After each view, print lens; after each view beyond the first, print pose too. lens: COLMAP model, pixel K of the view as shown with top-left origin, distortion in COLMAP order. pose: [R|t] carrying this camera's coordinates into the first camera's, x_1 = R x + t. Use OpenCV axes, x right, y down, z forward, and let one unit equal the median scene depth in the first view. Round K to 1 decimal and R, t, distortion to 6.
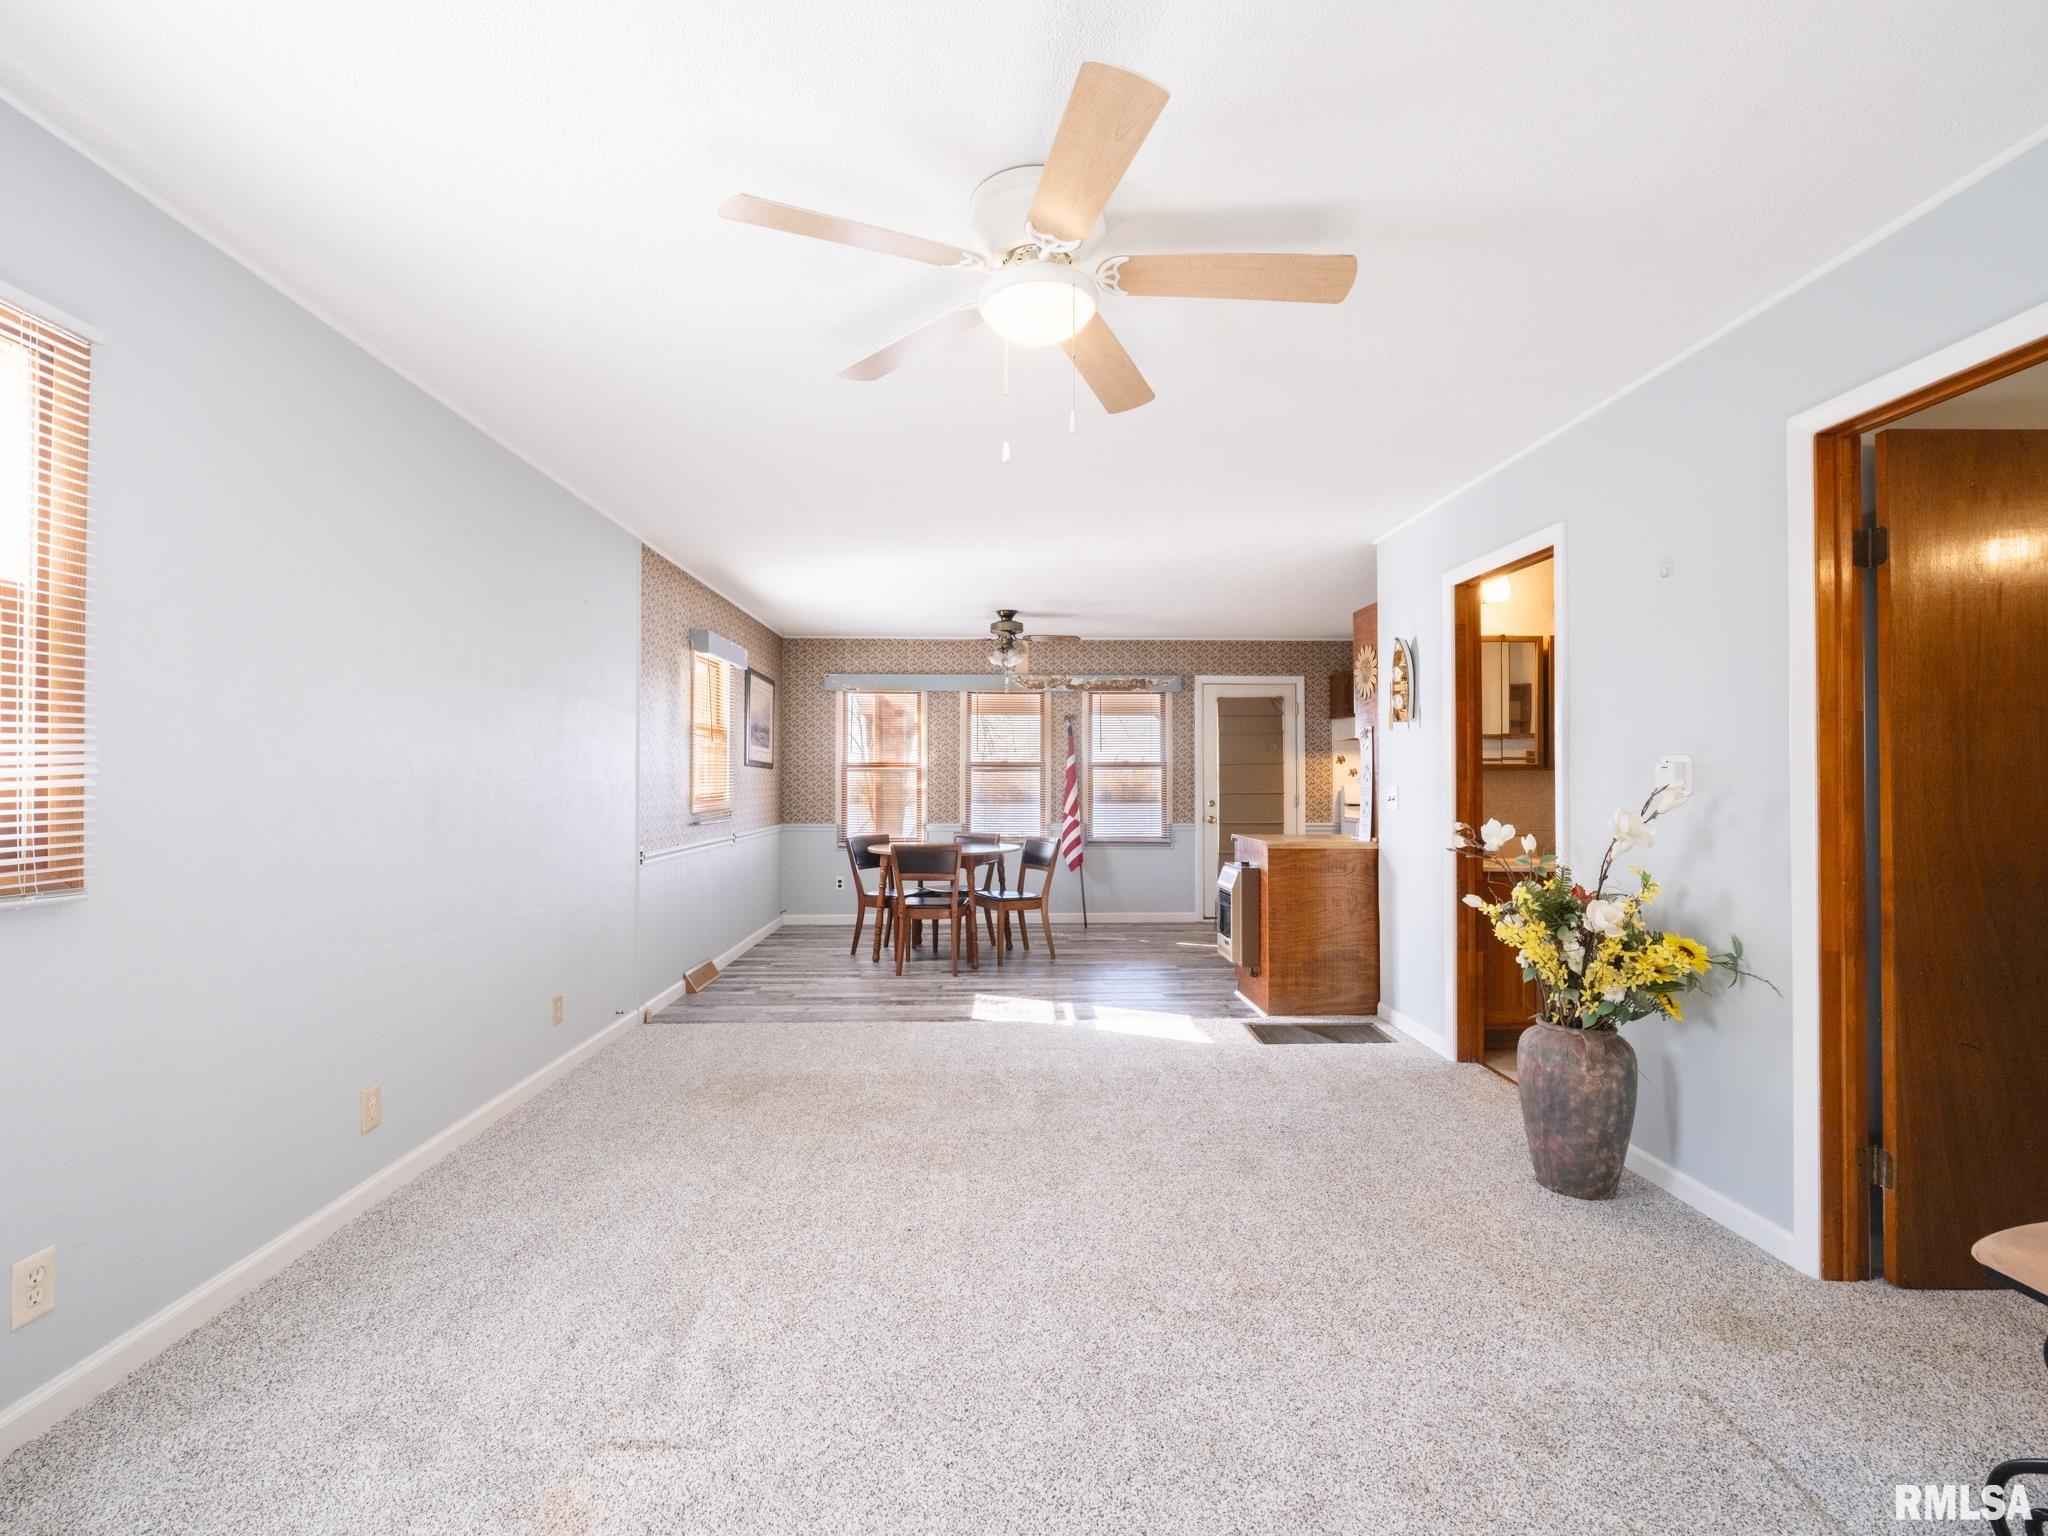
lens RADIAL K [[921.8, 0, 1024.0], [0, 921.8, 768.0], [0, 0, 1]] dist [-0.003428, 0.000829]
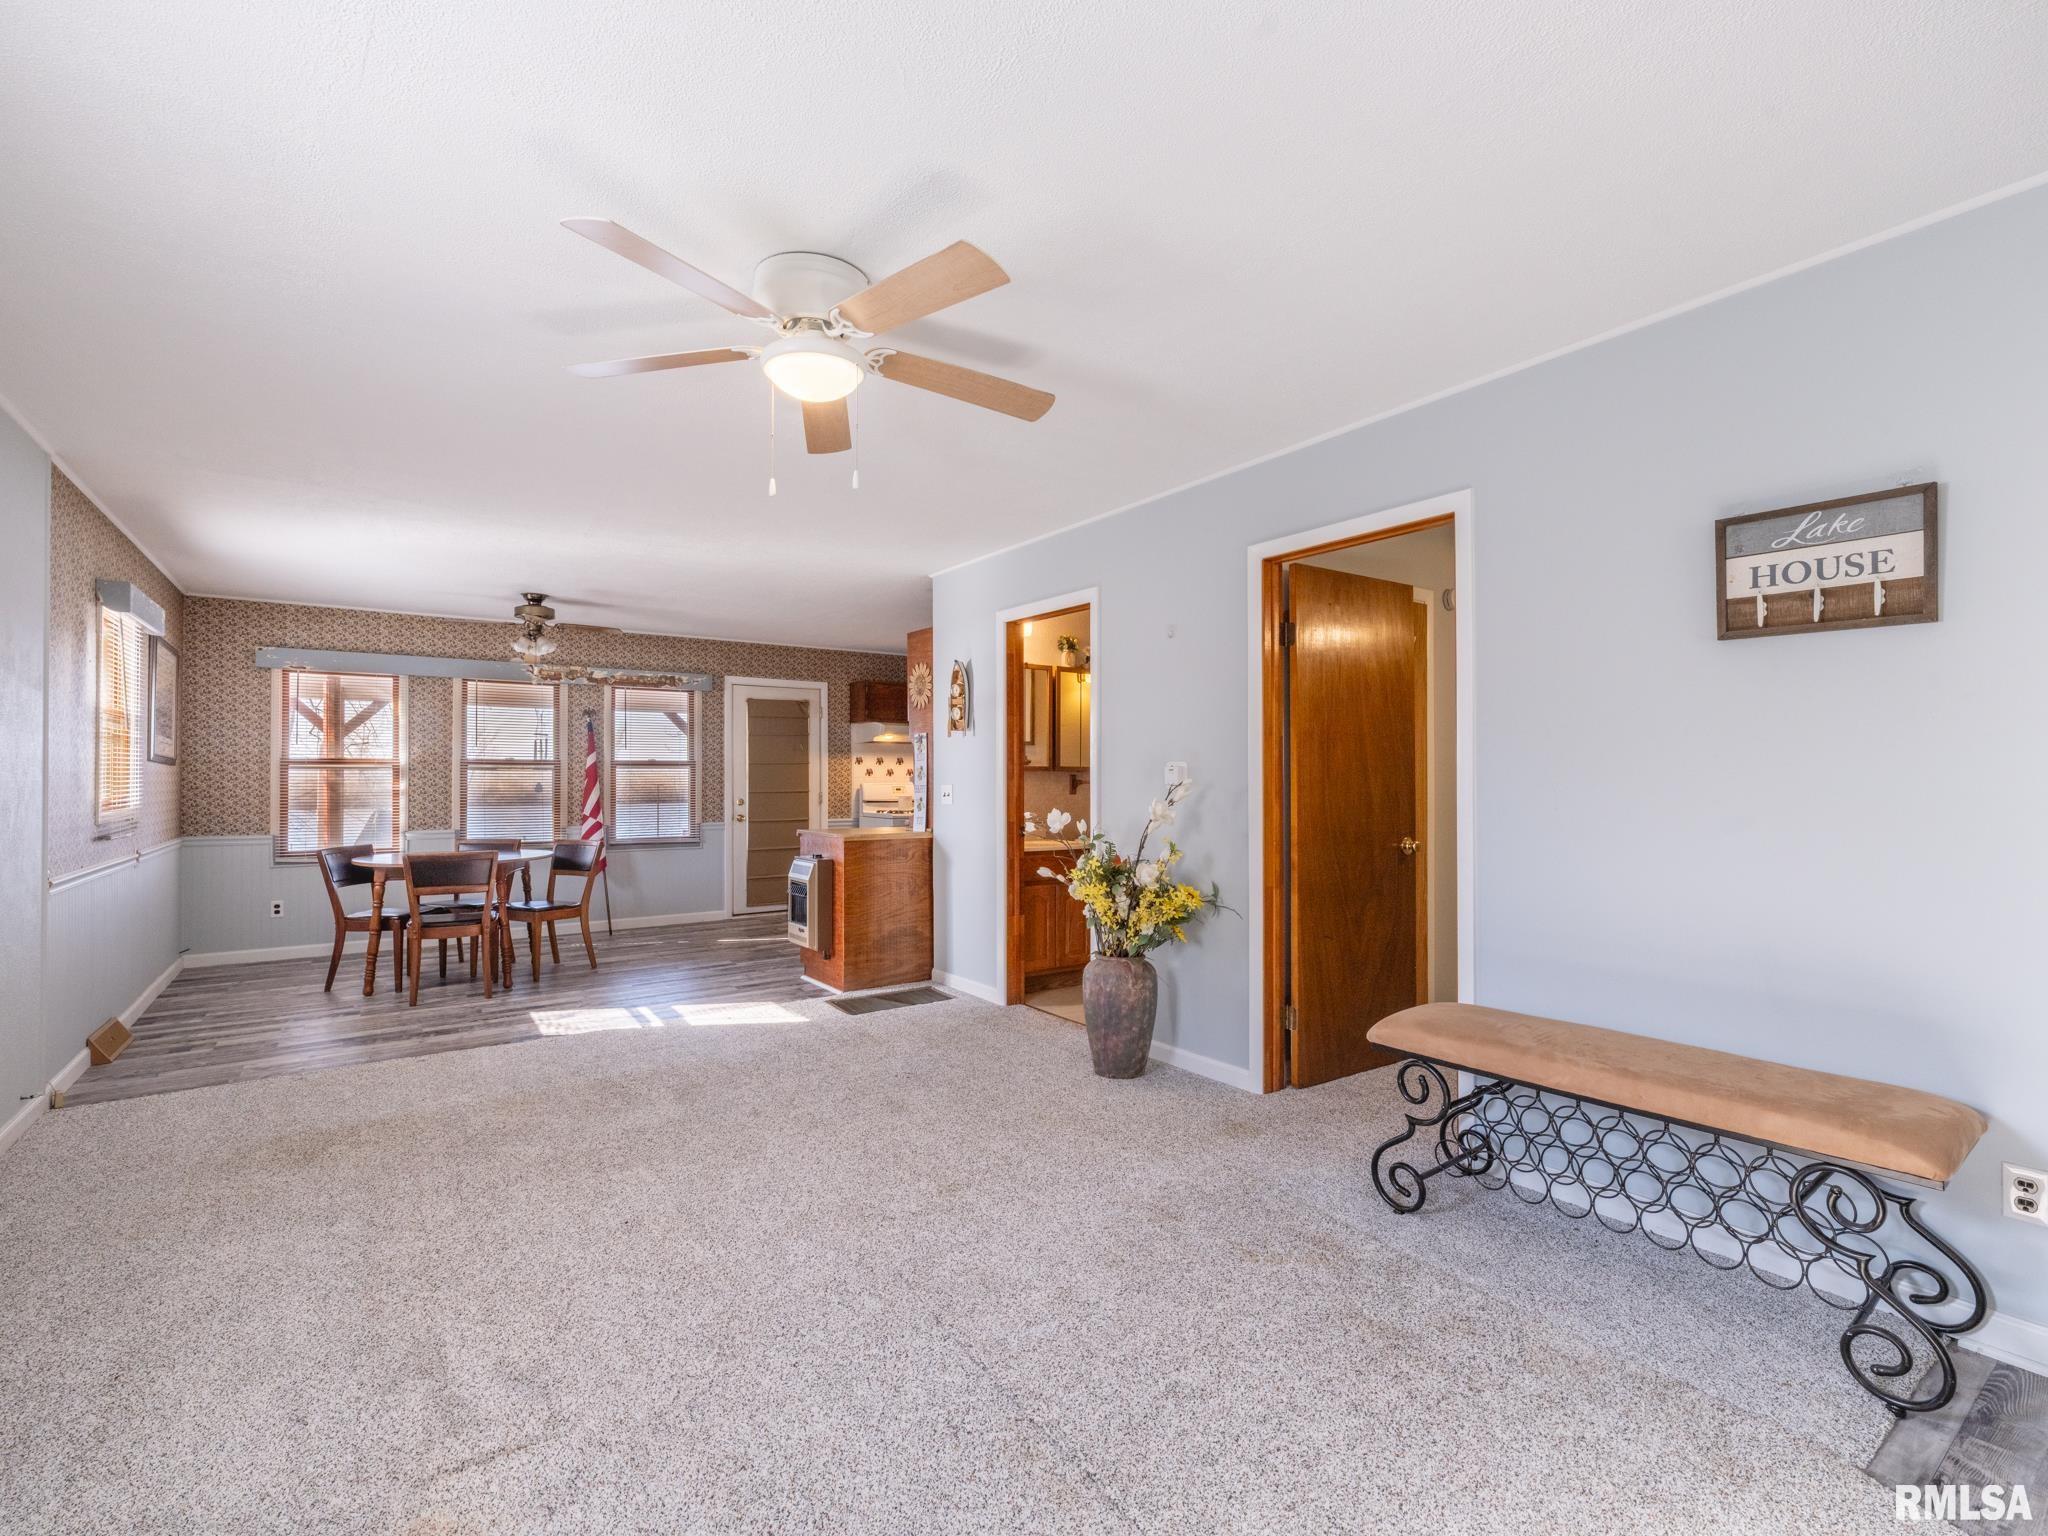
lens RADIAL K [[927.6, 0, 1024.0], [0, 927.6, 768.0], [0, 0, 1]] dist [-0.001713, 0.000445]
pose [[0.835119, 0.005169, 0.550045, -0.191253], [-0.005809, 0.999983, -0.000578, -0.001062], [-0.550038, -0.002712, 0.835135, -0.055696]]
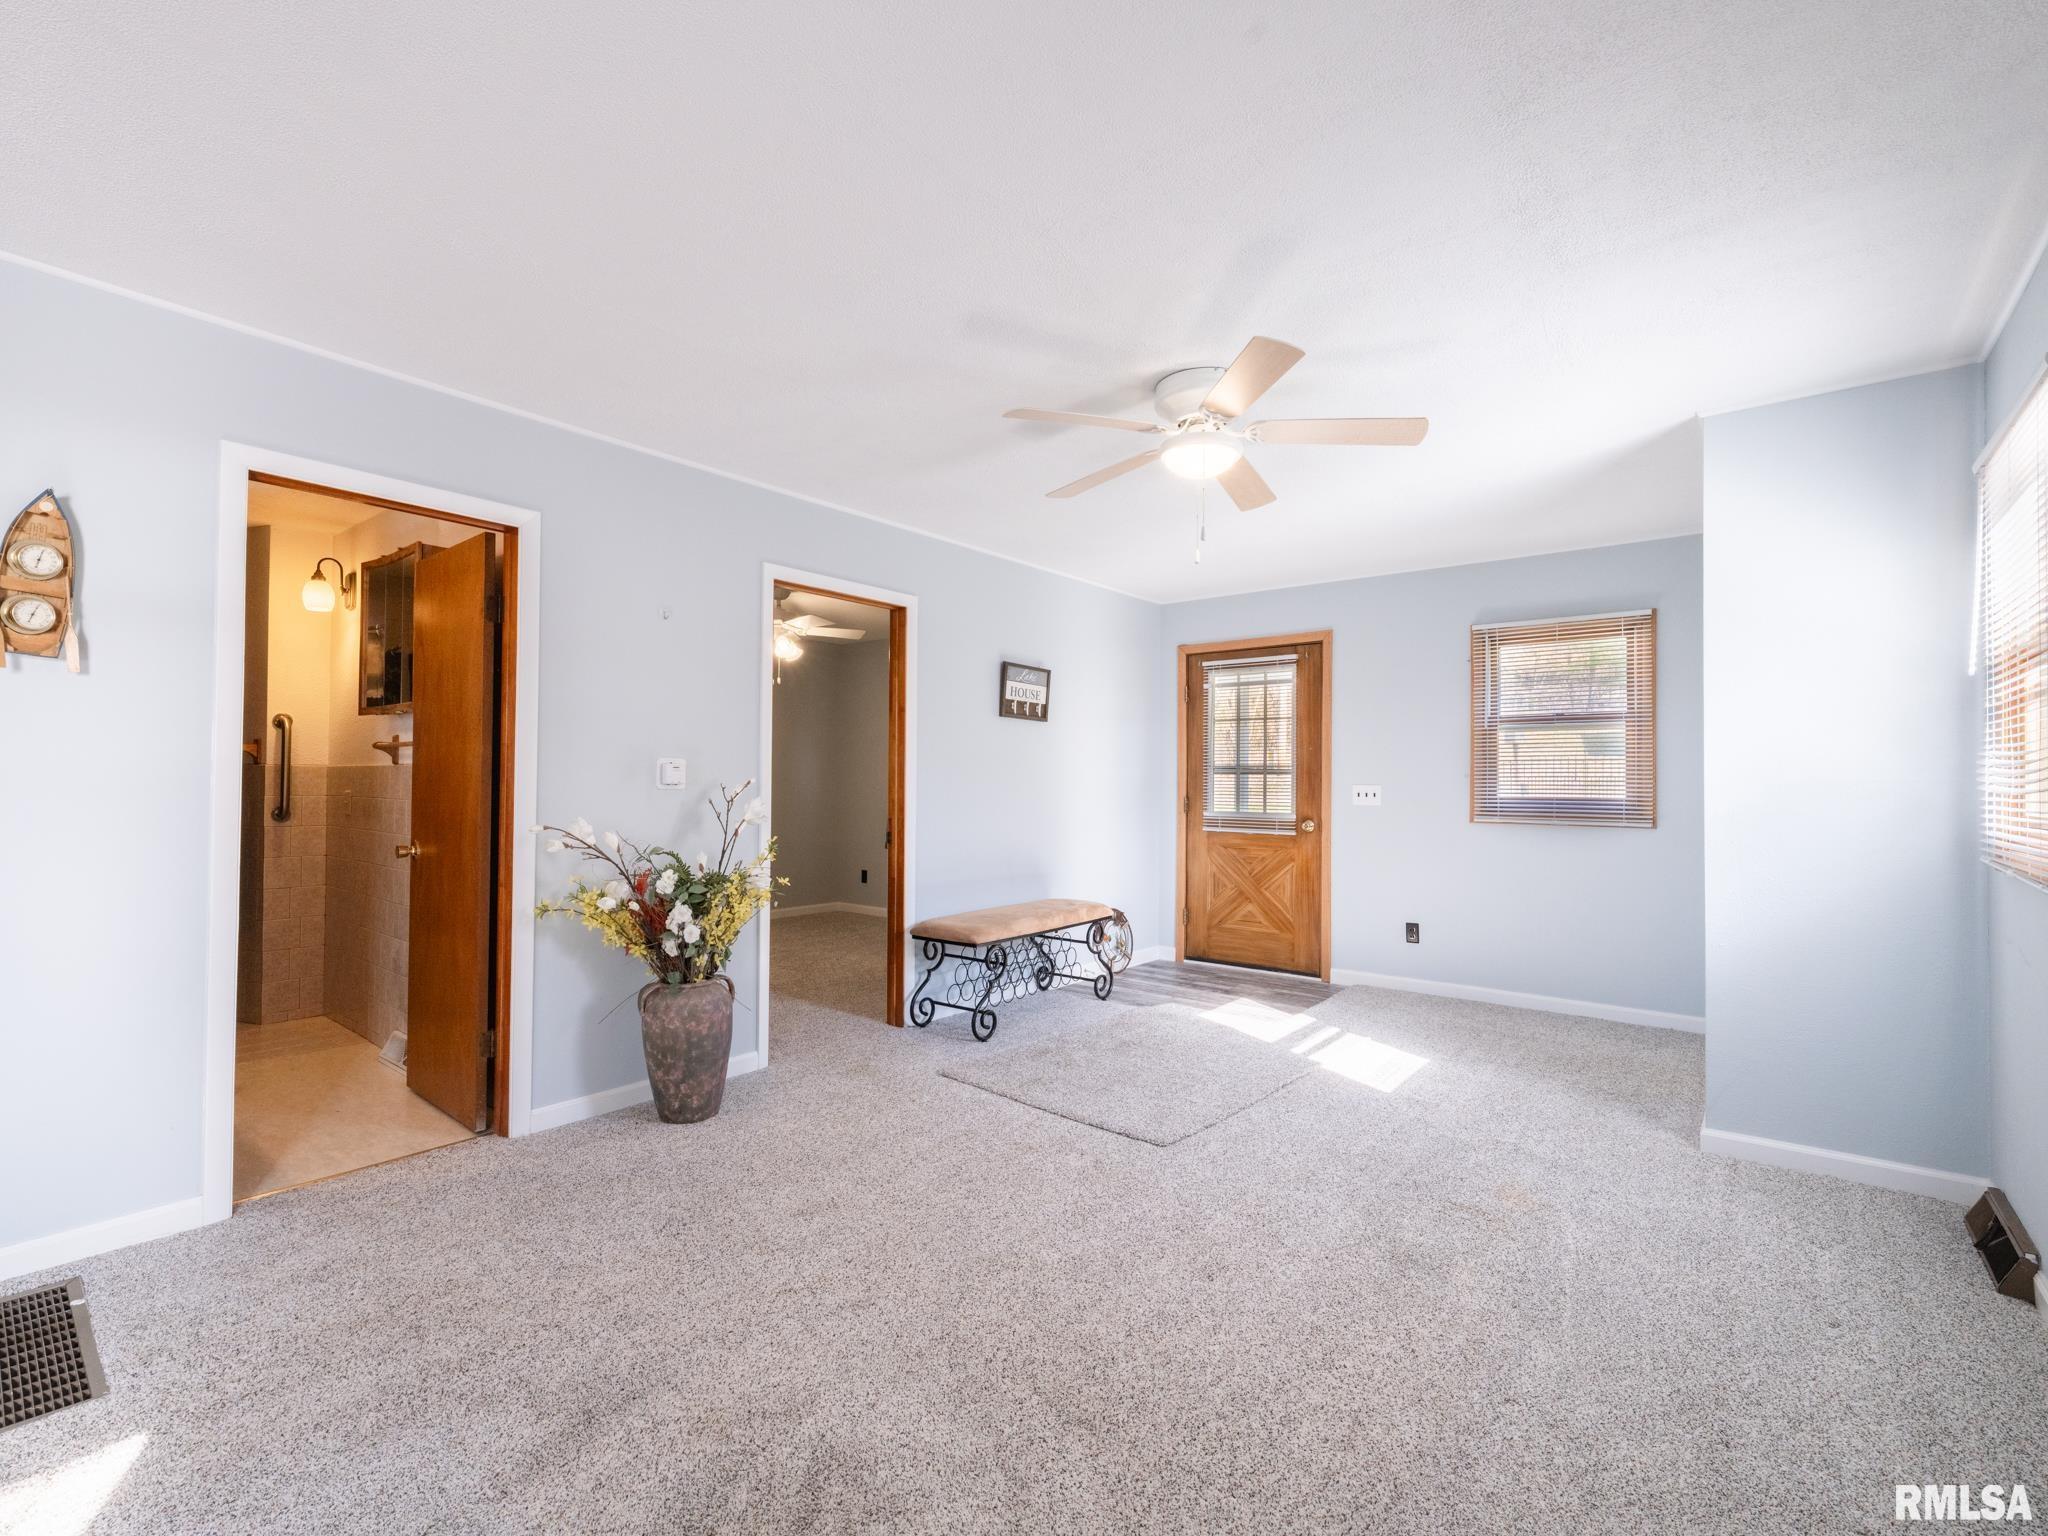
lens RADIAL K [[921.8, 0, 1024.0], [0, 921.8, 768.0], [0, 0, 1]] dist [-0.003428, 0.000829]
pose [[-0.752639, 0.004363, 0.658418, -0.347752], [-0.015414, 0.999587, -0.024244, 0.015155], [-0.658252, -0.028396, -0.752262, 1.076701]]
